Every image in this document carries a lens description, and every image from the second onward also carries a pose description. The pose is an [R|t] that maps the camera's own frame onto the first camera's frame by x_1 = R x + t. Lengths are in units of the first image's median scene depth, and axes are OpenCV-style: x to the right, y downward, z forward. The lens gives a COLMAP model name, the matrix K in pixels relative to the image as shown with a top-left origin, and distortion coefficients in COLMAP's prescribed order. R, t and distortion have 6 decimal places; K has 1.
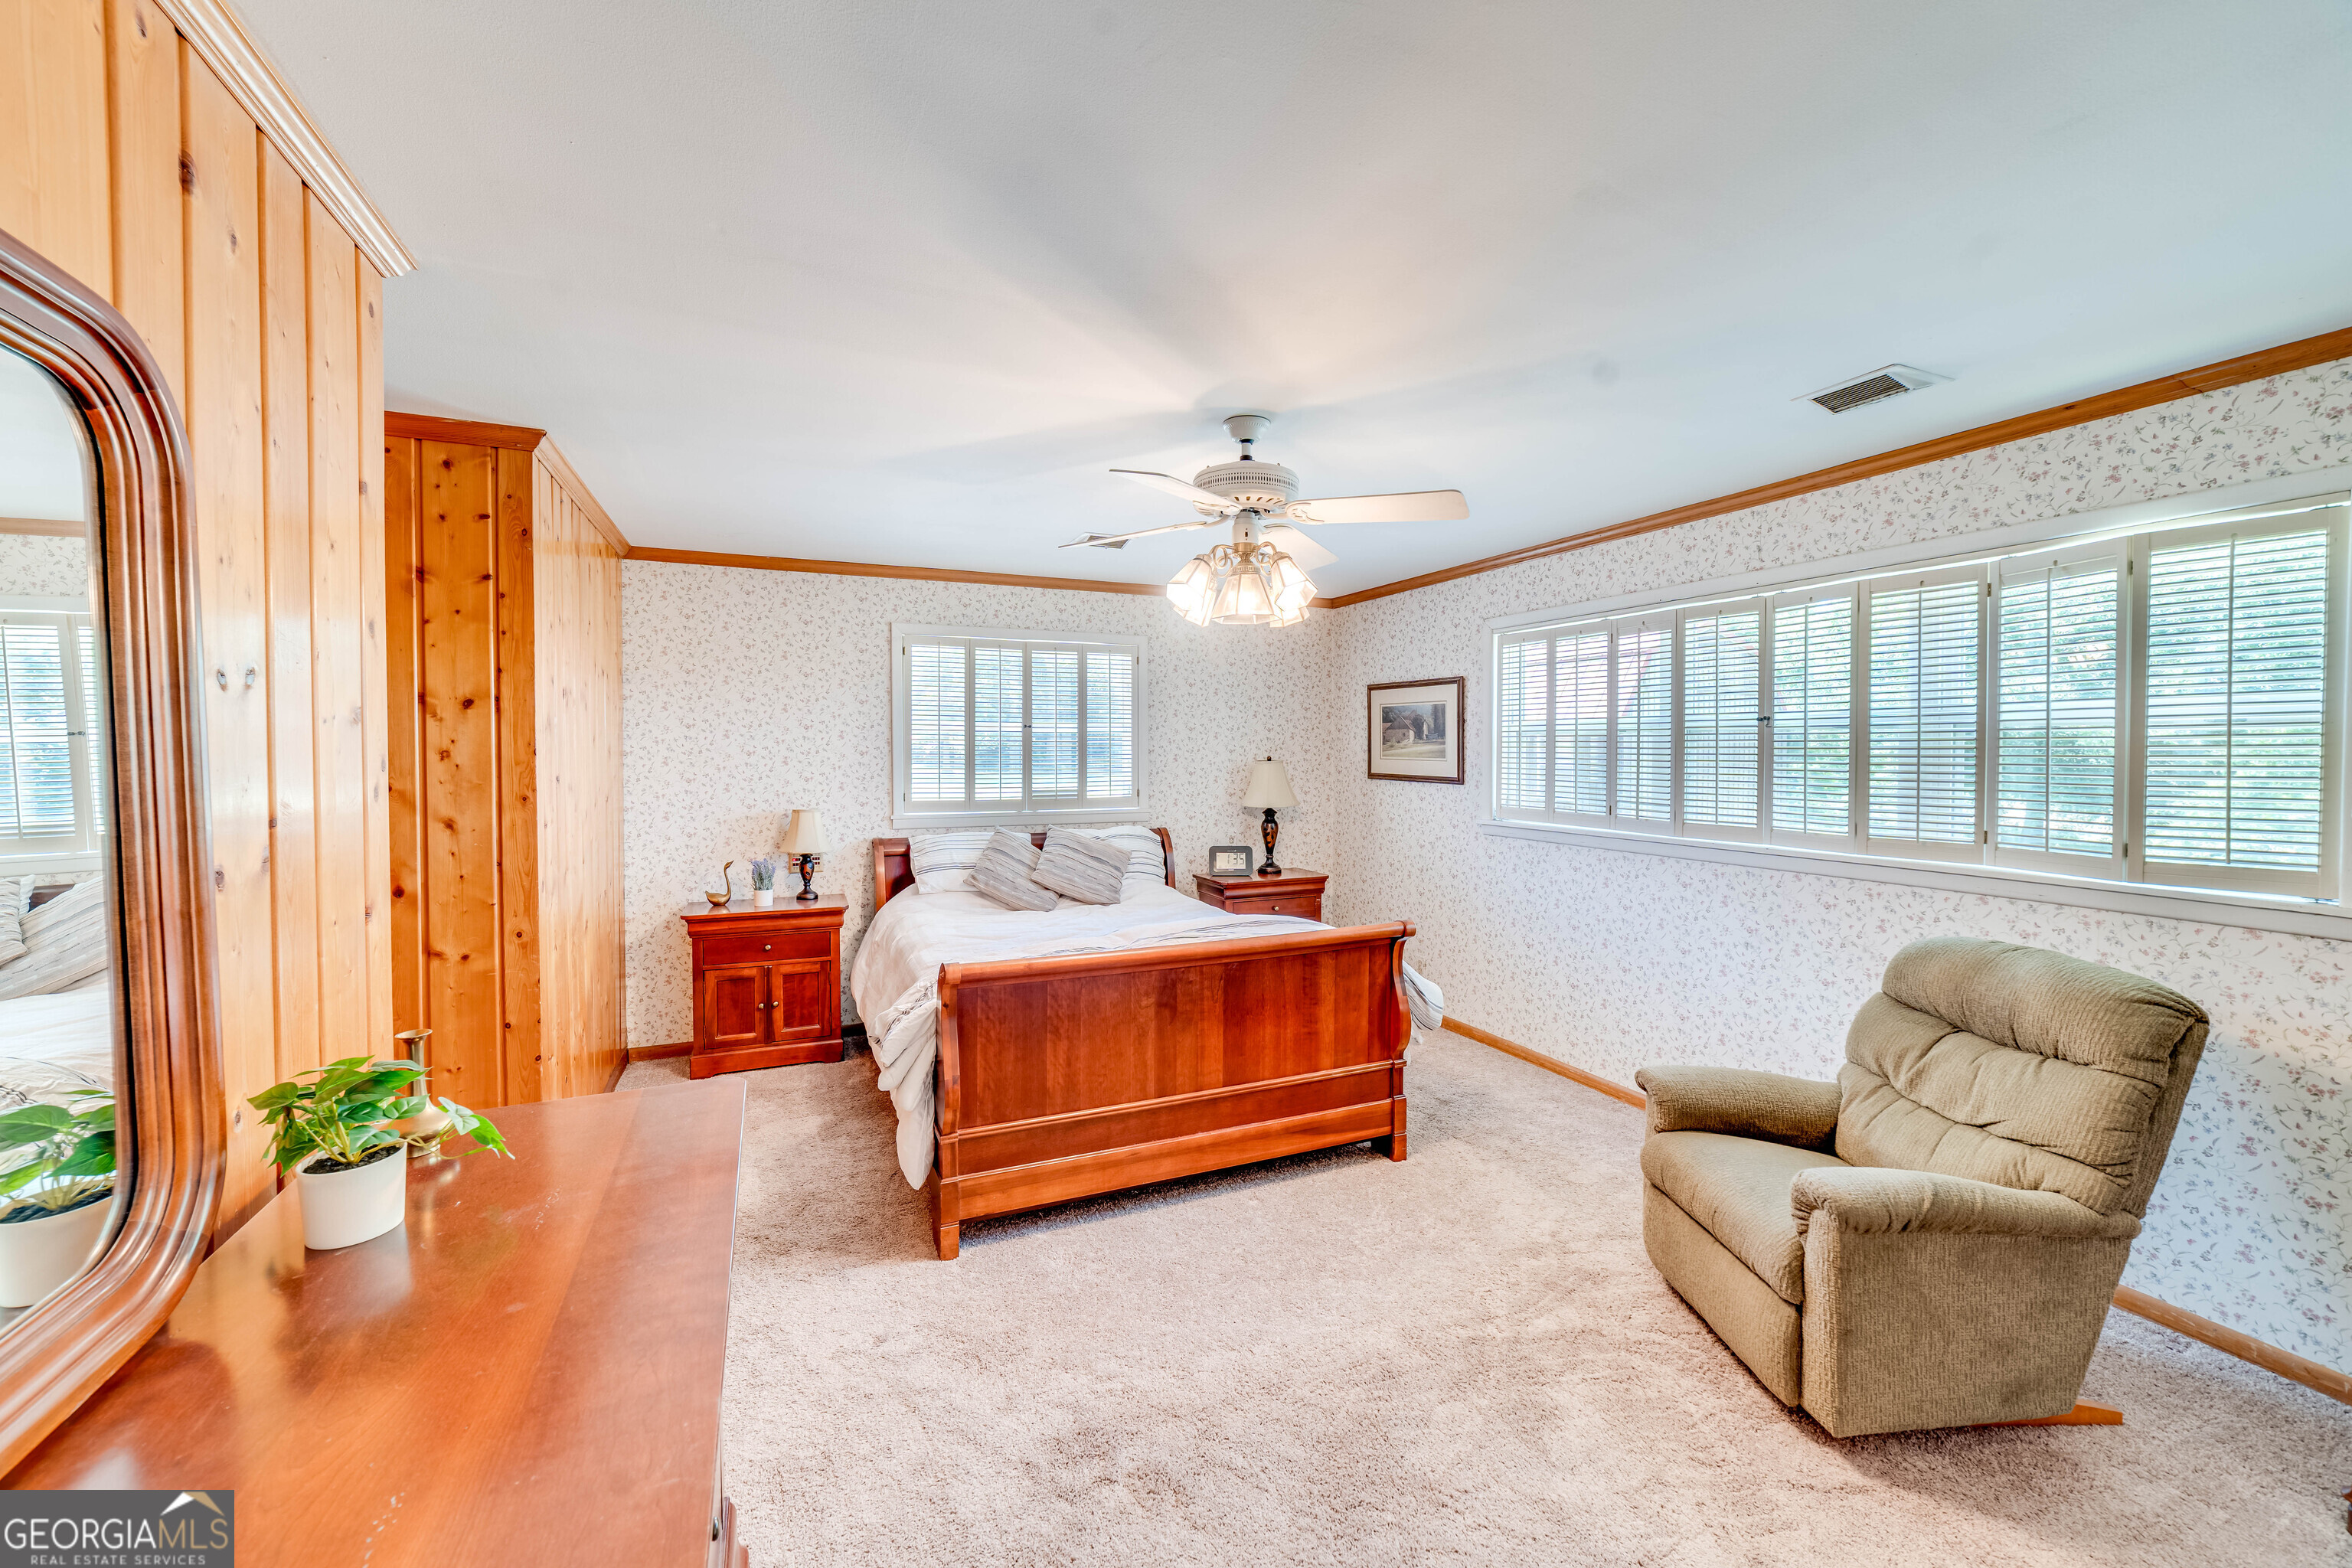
lens RADIAL K [[922.1, 0, 1168.7], [0, 922.1, 766.8], [0, 0, 1]] dist [-0.015795, 0.008993]
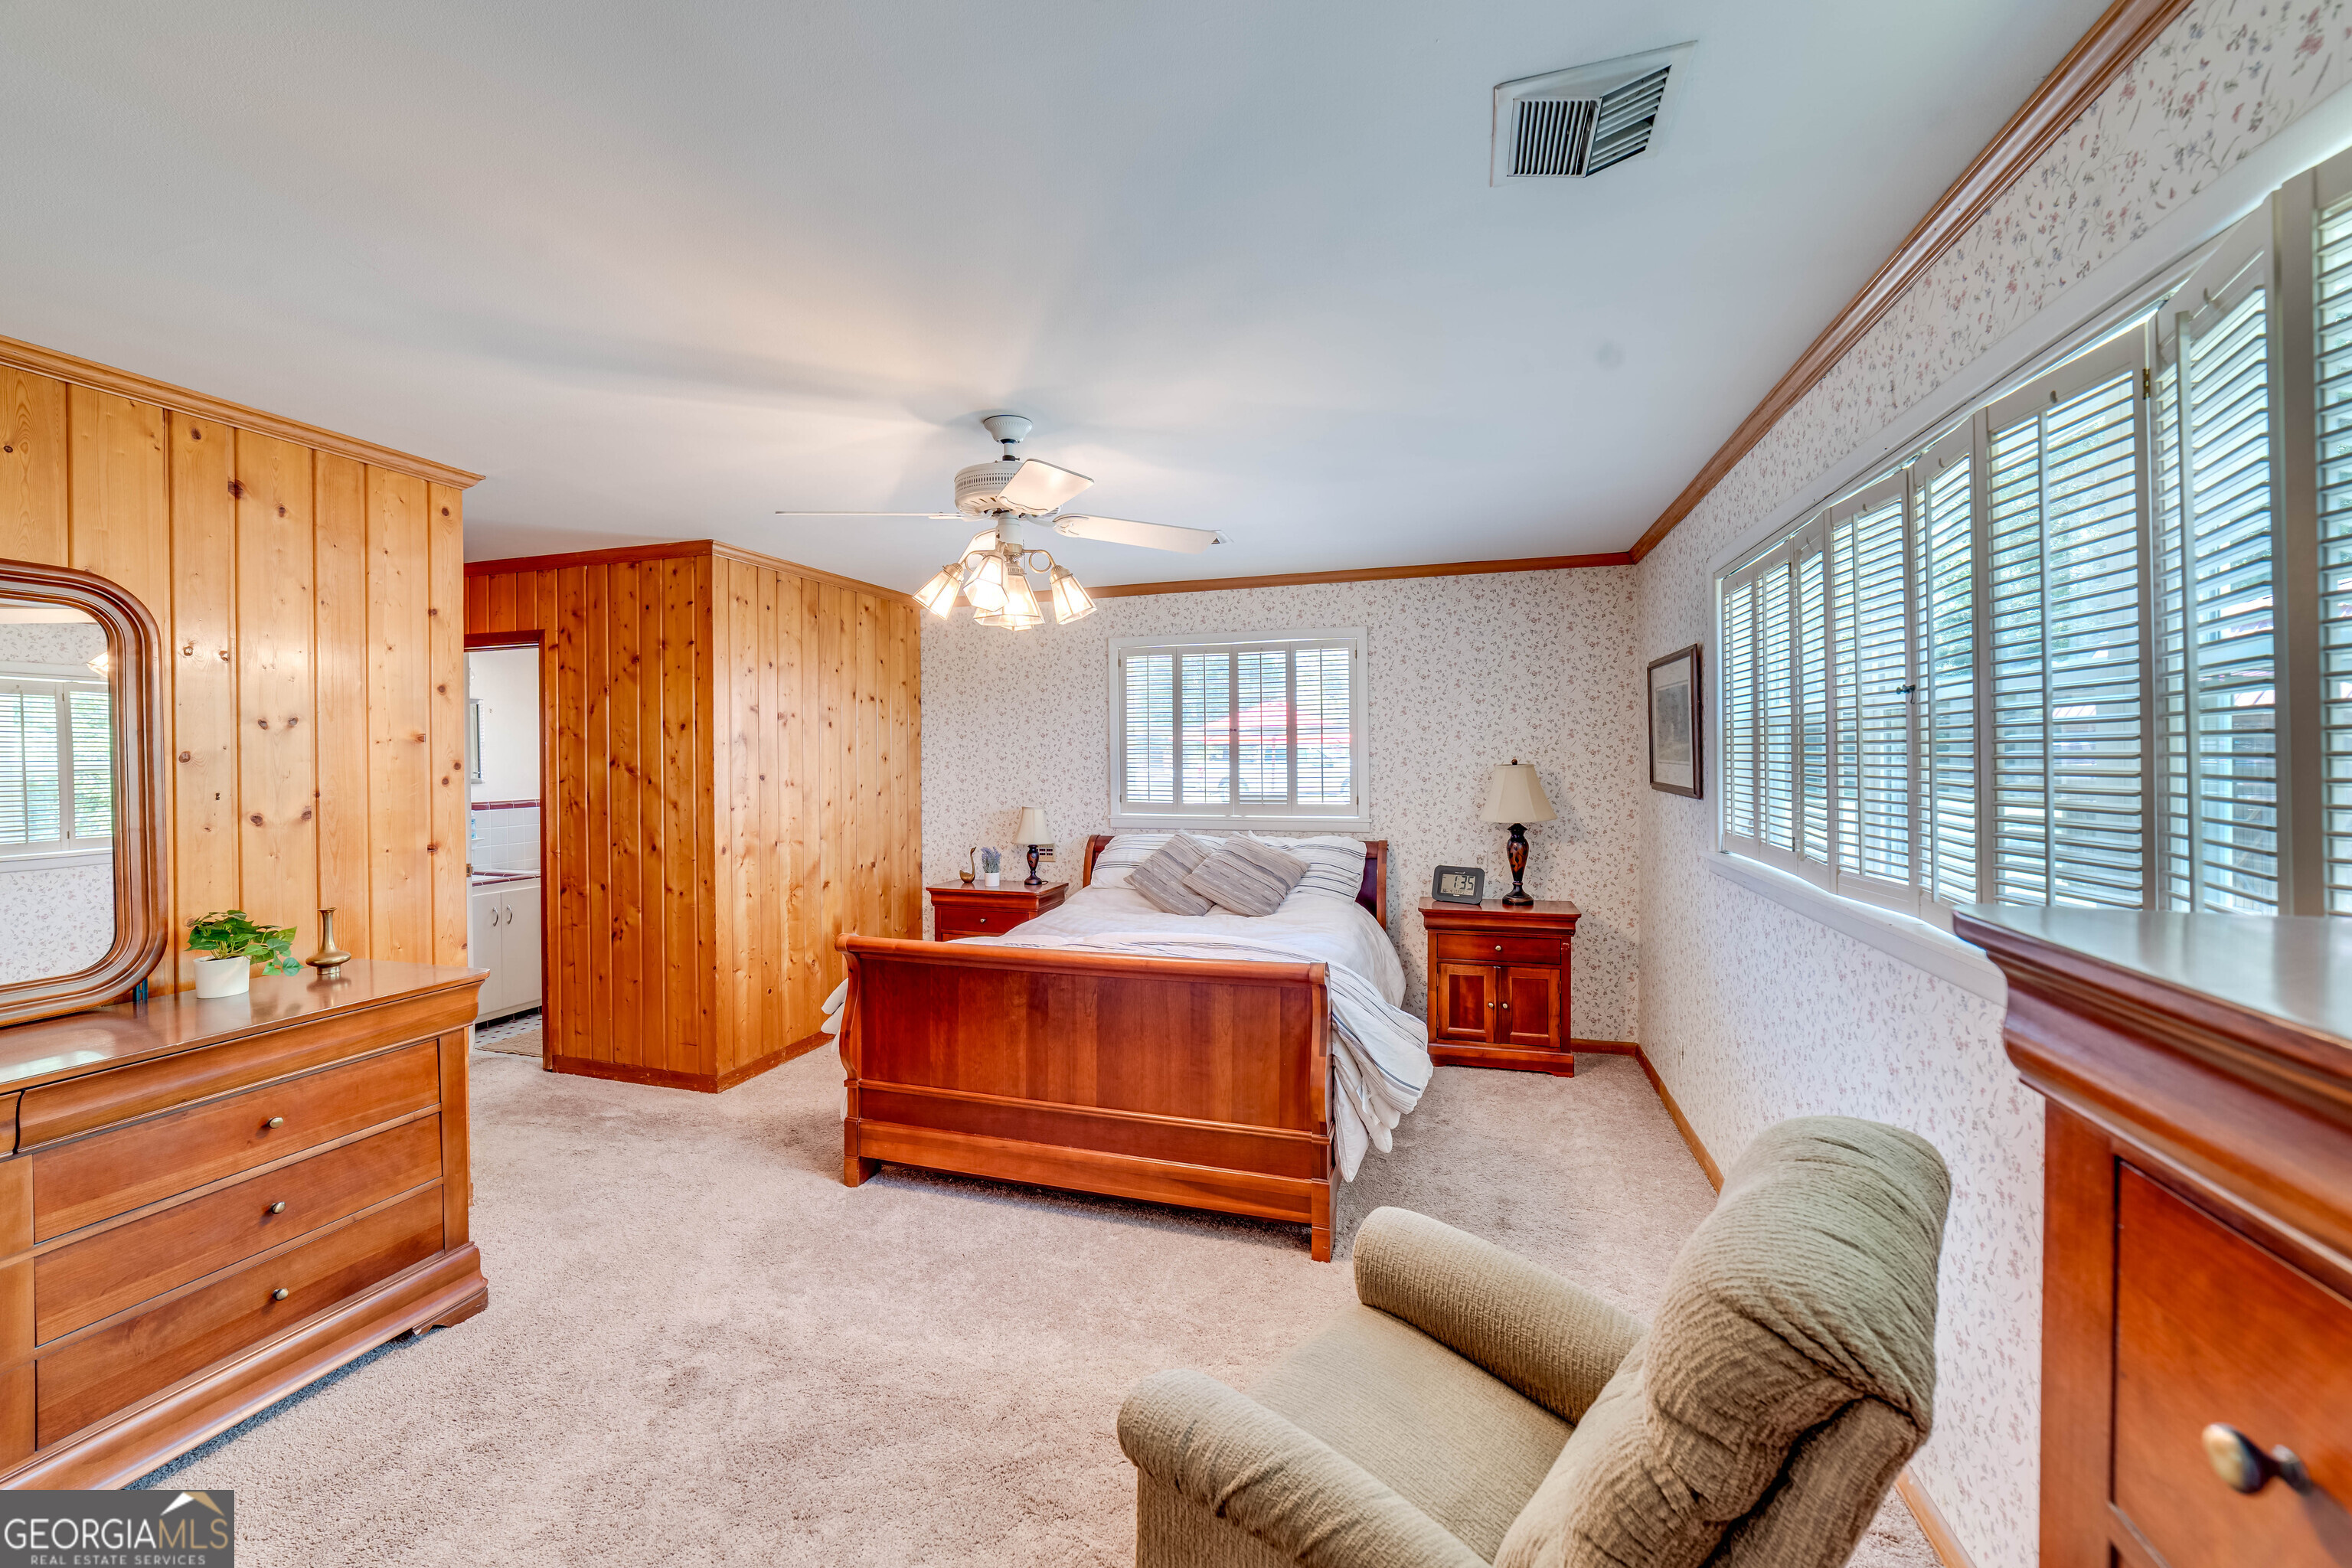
lens RADIAL K [[947.2, 0, 1140.3], [0, 947.2, 754.9], [0, 0, 1]] dist [-0.019854, 0.009545]
pose [[0.745874, -0.006920, -0.666051, 0.706554], [-0.004995, 0.999860, -0.015982, -0.000695], [0.666068, 0.015248, 0.745735, 0.279976]]
